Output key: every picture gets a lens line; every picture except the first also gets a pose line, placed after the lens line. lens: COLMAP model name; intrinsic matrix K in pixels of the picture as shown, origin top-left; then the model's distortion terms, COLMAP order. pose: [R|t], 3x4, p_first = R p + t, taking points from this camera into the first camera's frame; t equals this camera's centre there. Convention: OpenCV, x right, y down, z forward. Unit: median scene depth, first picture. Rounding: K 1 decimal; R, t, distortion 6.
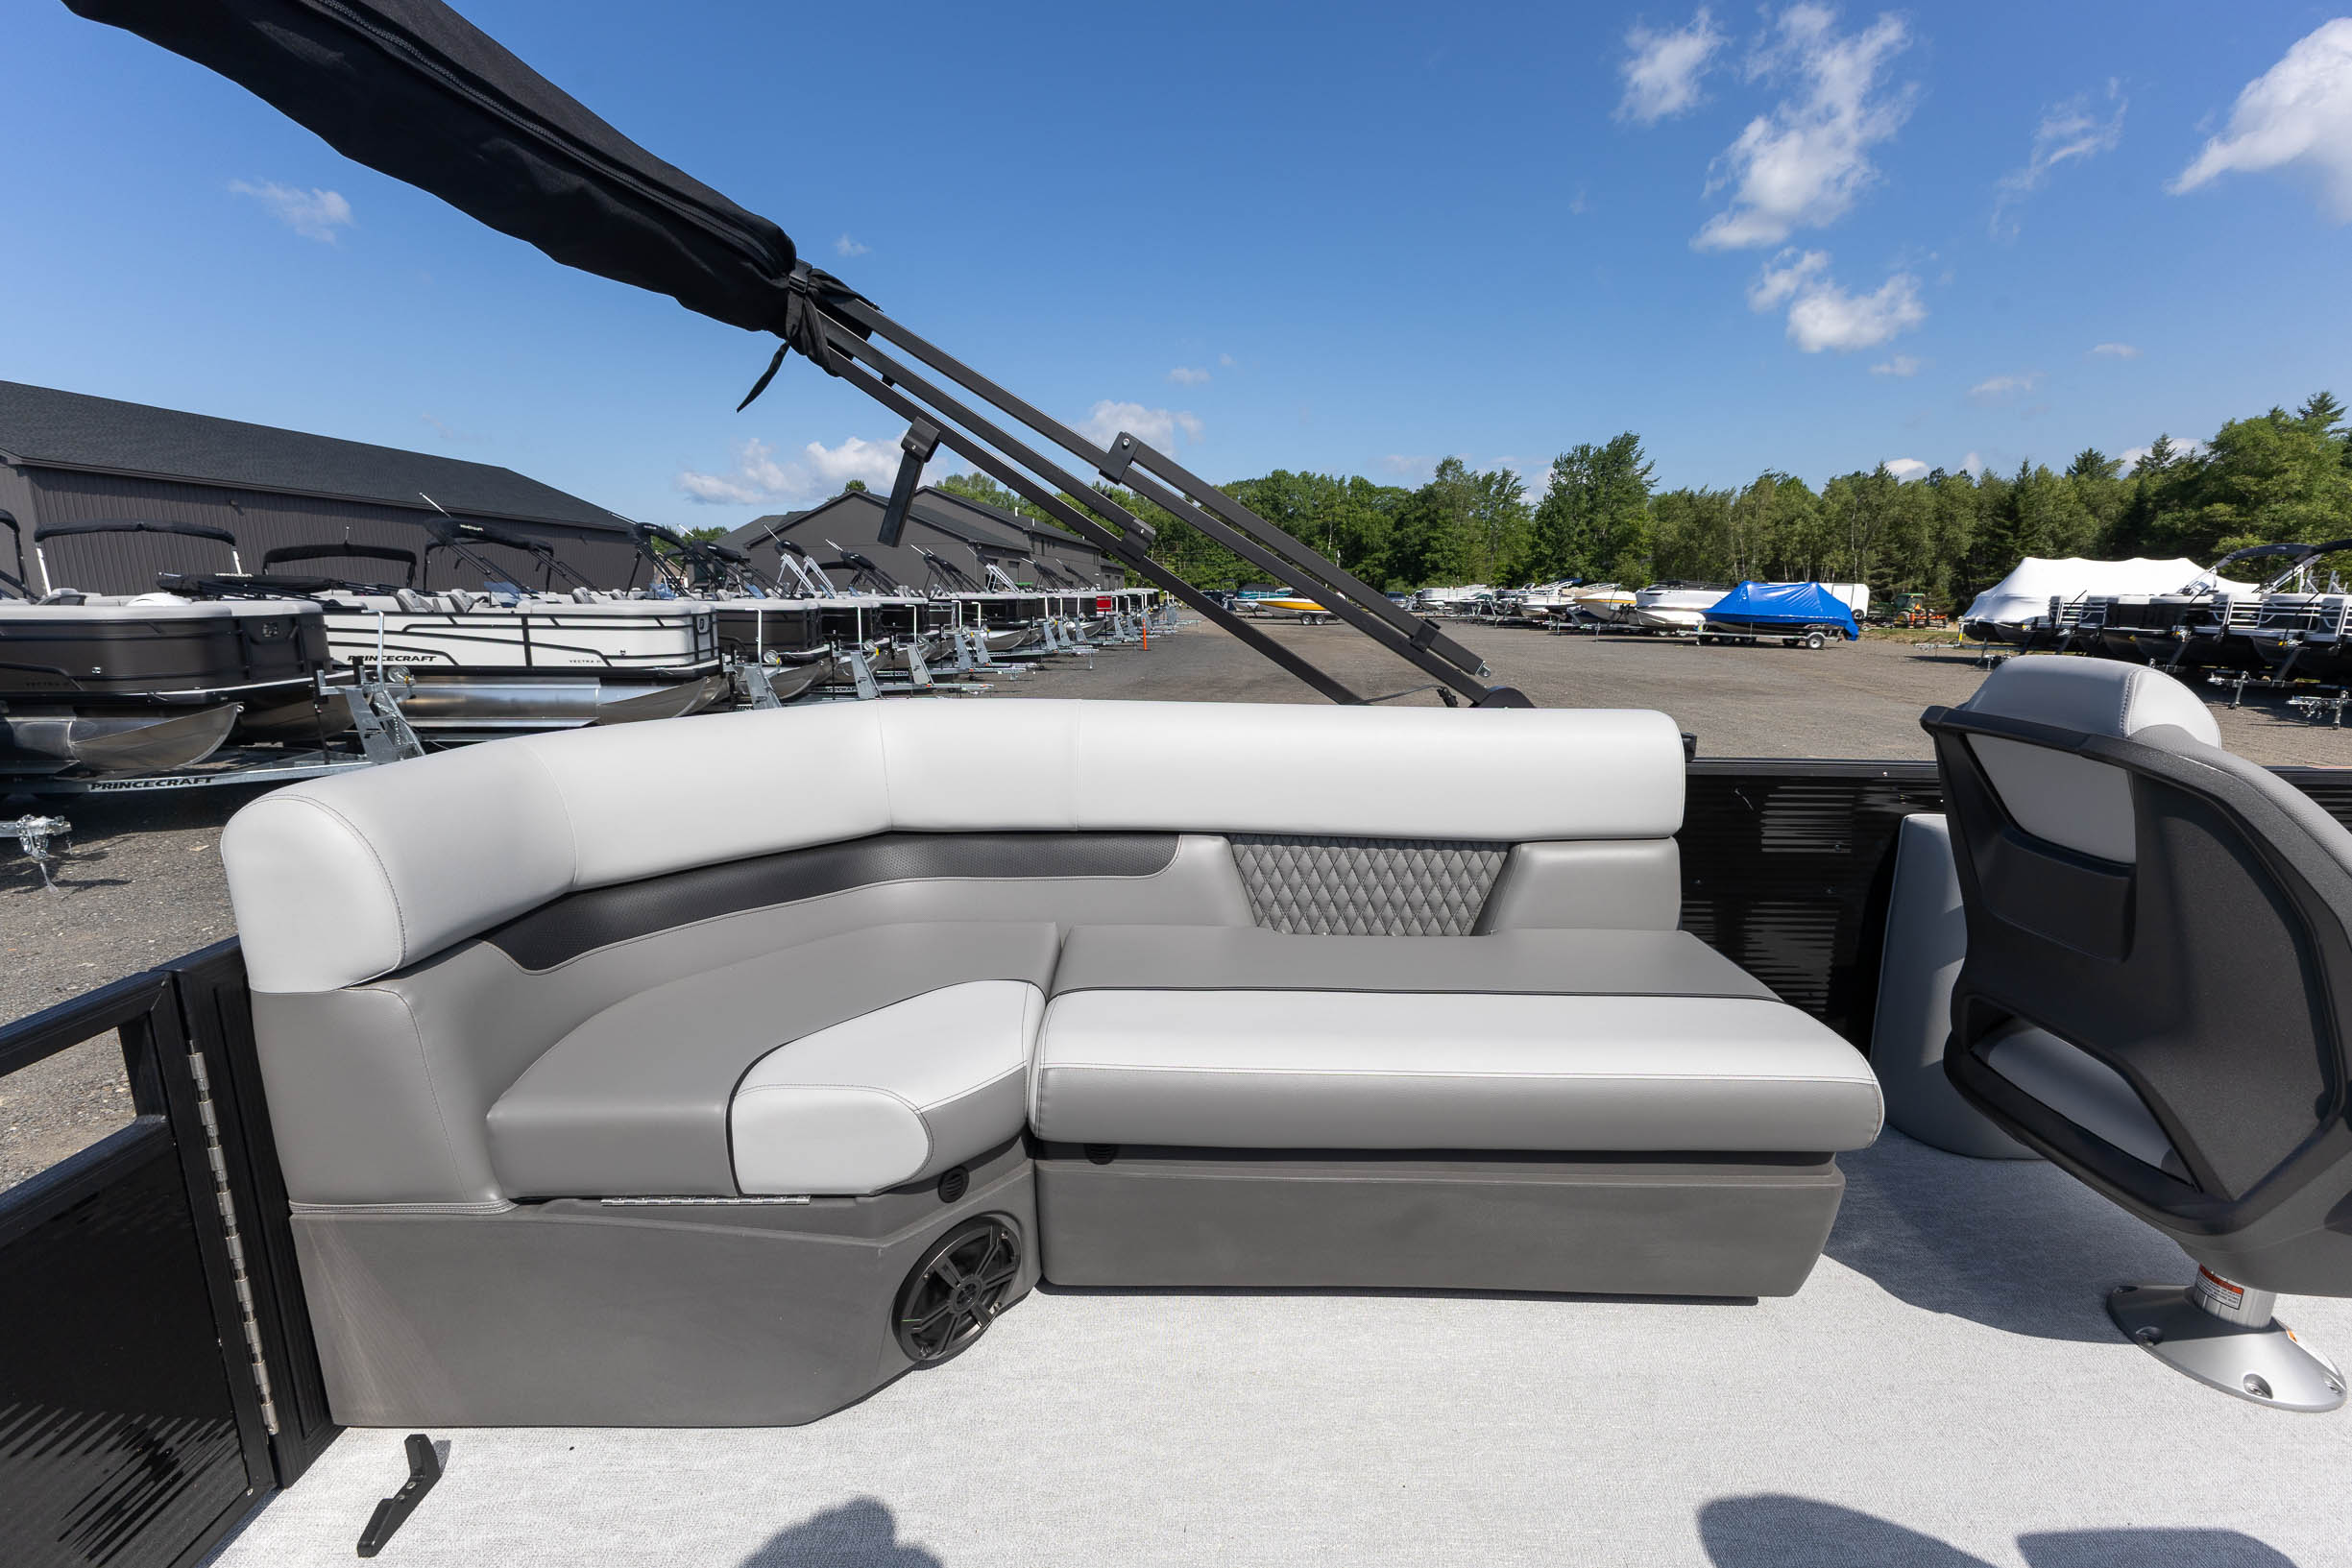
lens RADIAL K [[998.8, 0, 1176.0], [0, 998.8, 784.0], [0, 0, 1]] dist [0.019510, -0.007956]
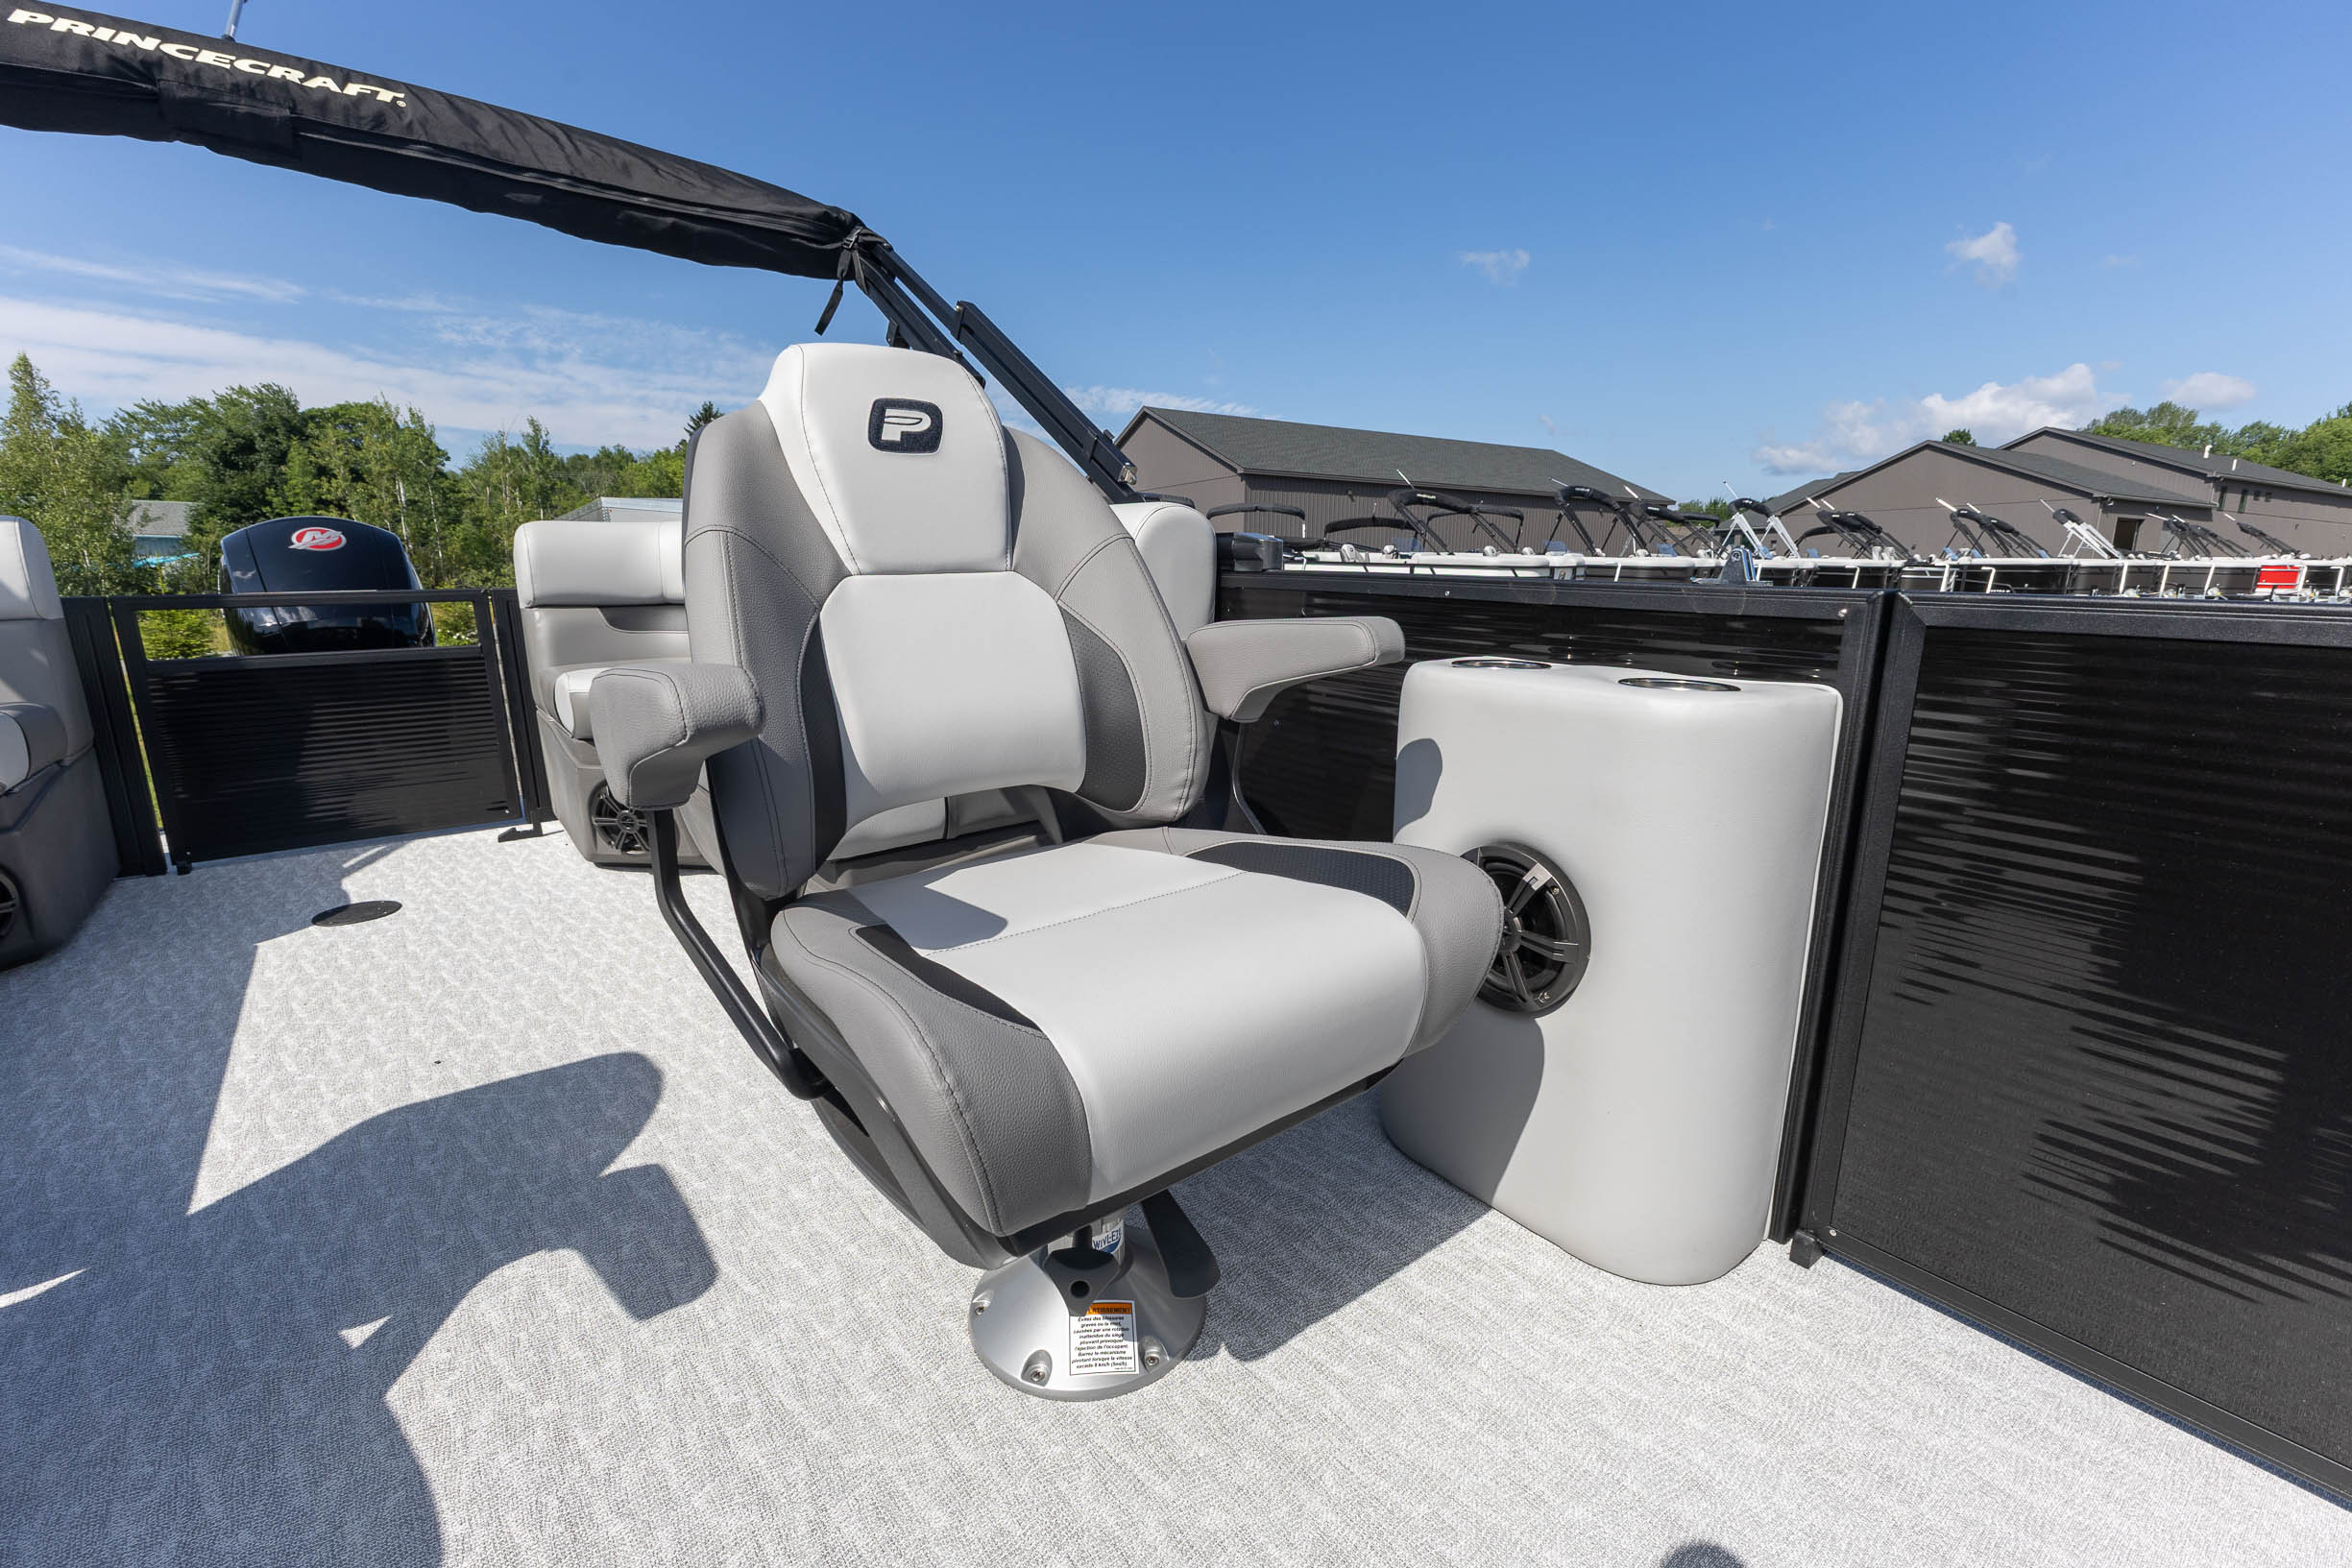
lens RADIAL K [[1029.4, 0, 1190.5], [0, 1029.4, 789.7], [0, 0, 1]] dist [0.022120, -0.008894]
pose [[0.607460, 0.174041, -0.775050, 0.177354], [-0.157225, 0.982743, 0.097452, 0.014364], [0.778636, 0.062659, 0.624340, 0.057494]]
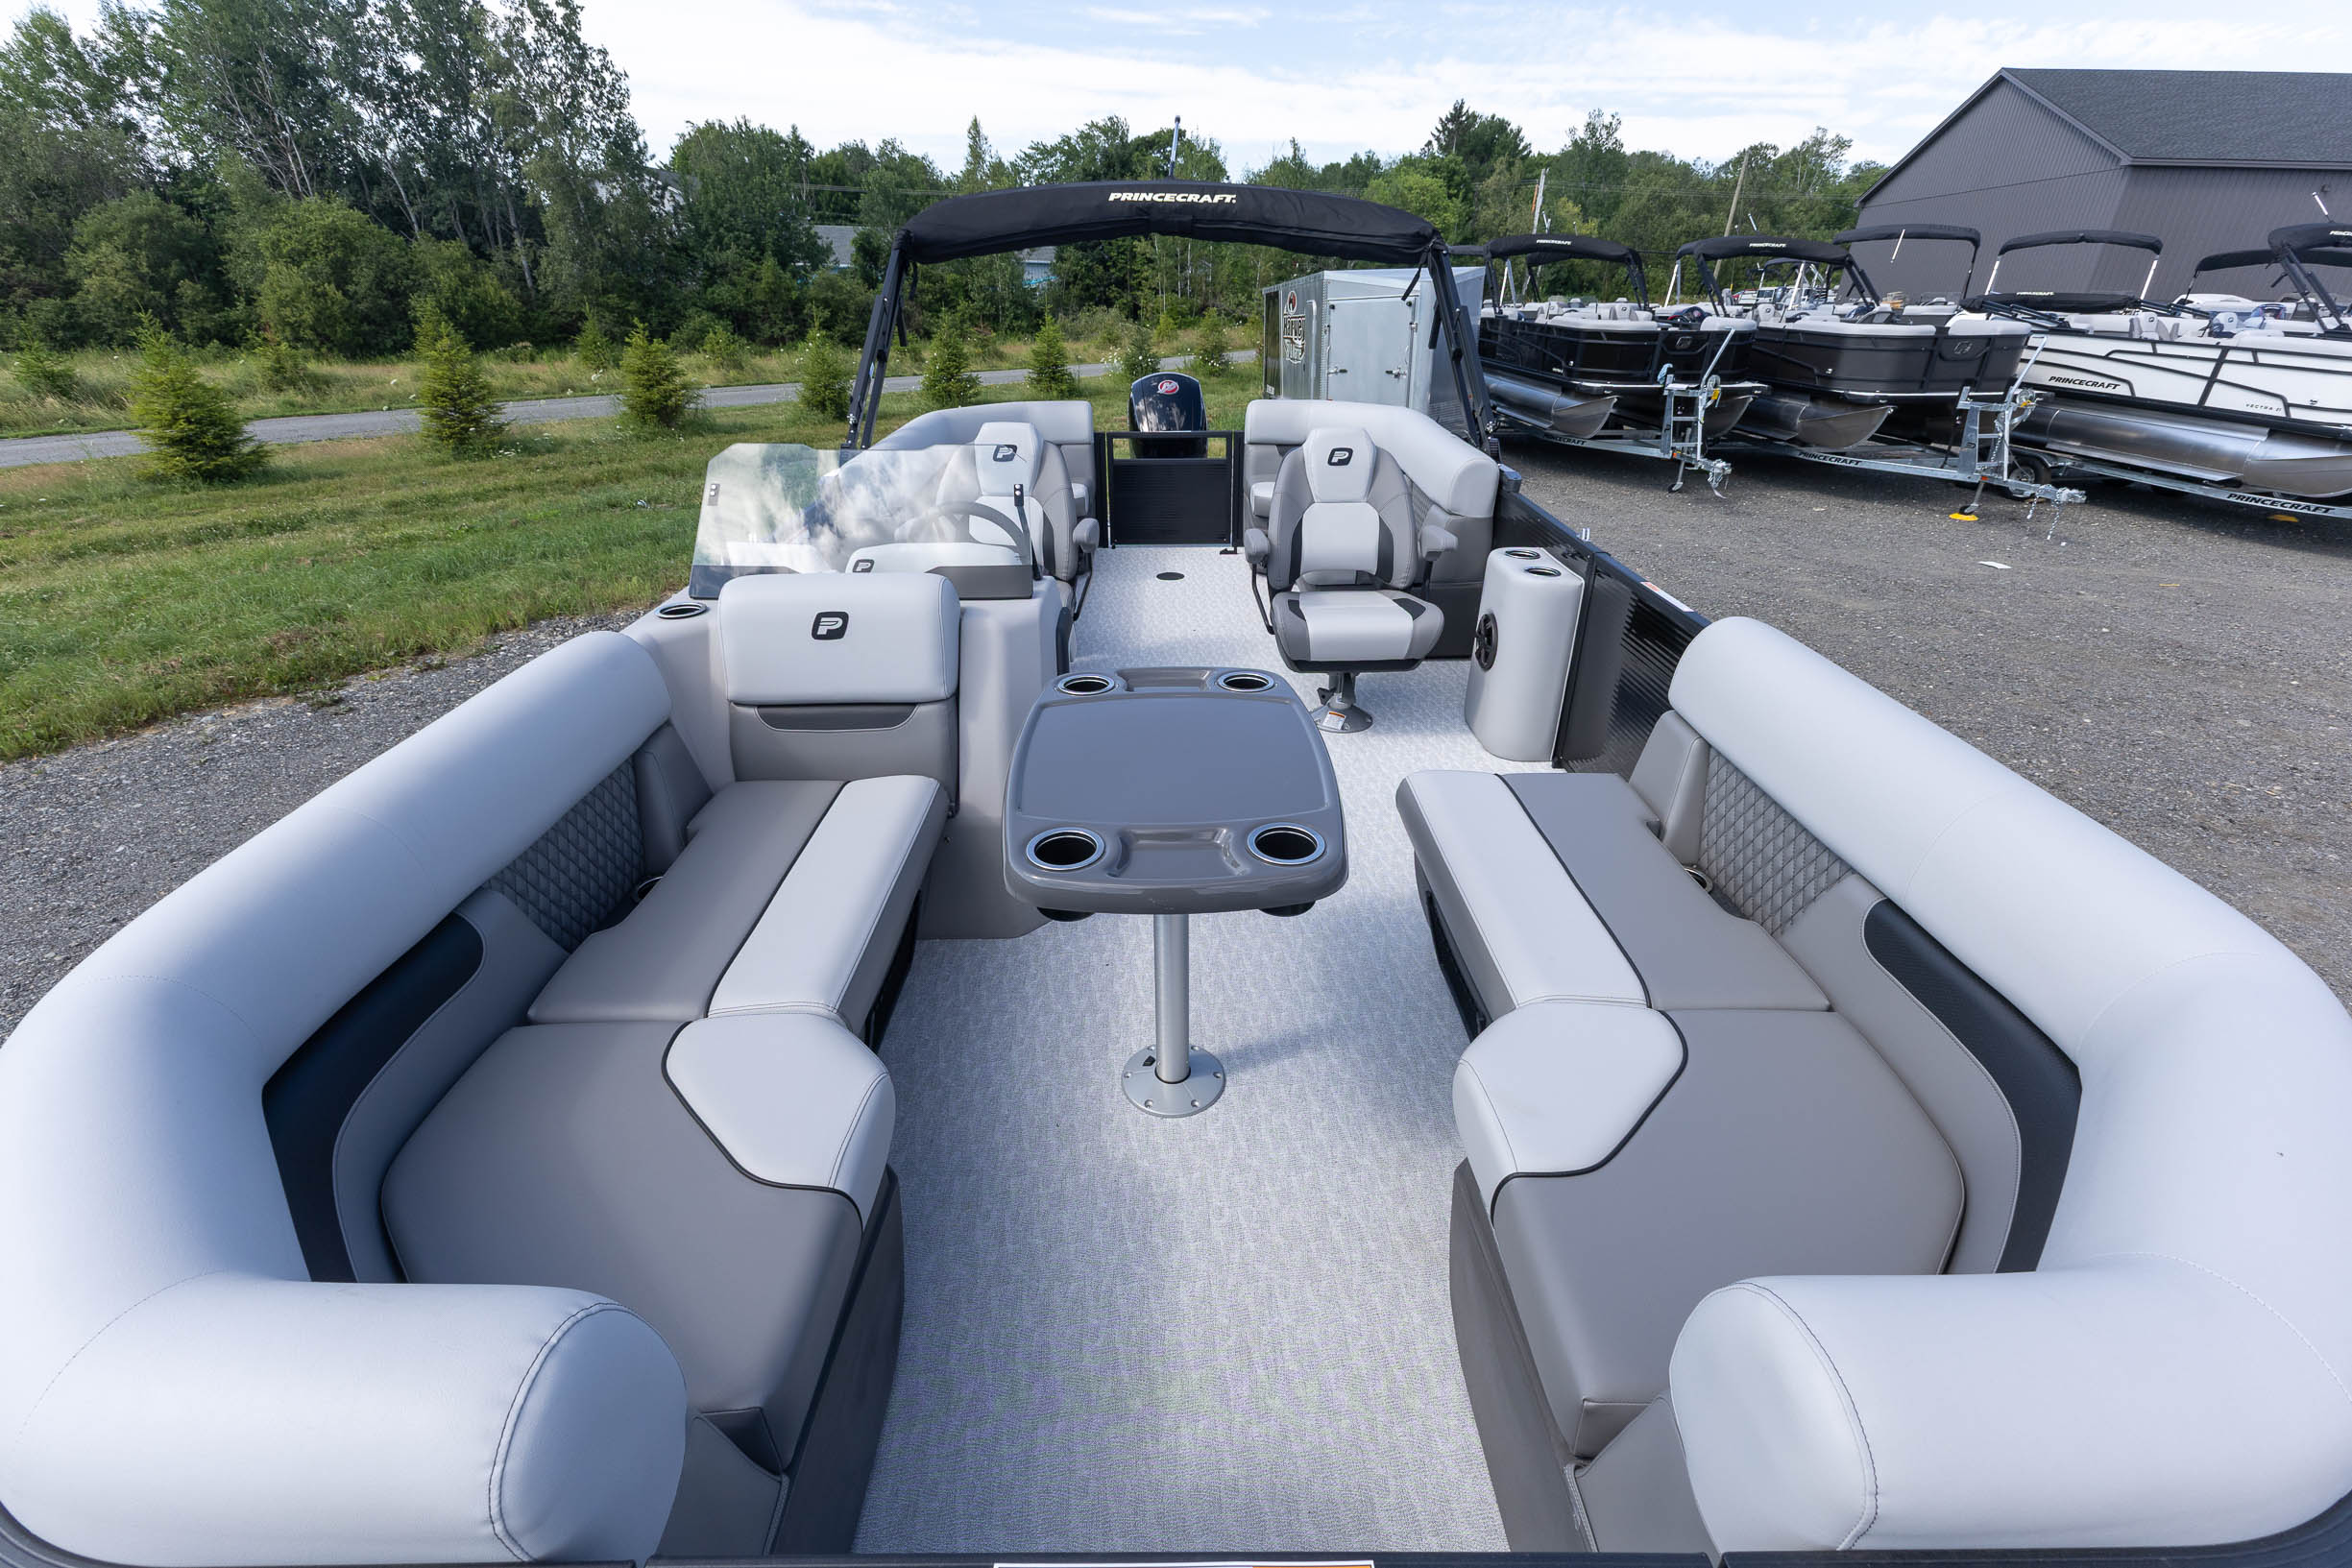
lens RADIAL K [[1065.7, 0, 1176.0], [0, 1065.7, 784.0], [0, 0, 1]] dist [0.002274, -0.000415]
pose [[0.012137, 0.436149, -0.899793, 0.390308], [-0.200963, 0.882562, 0.425086, -0.037458], [0.979524, 0.175666, 0.098361, 0.033800]]
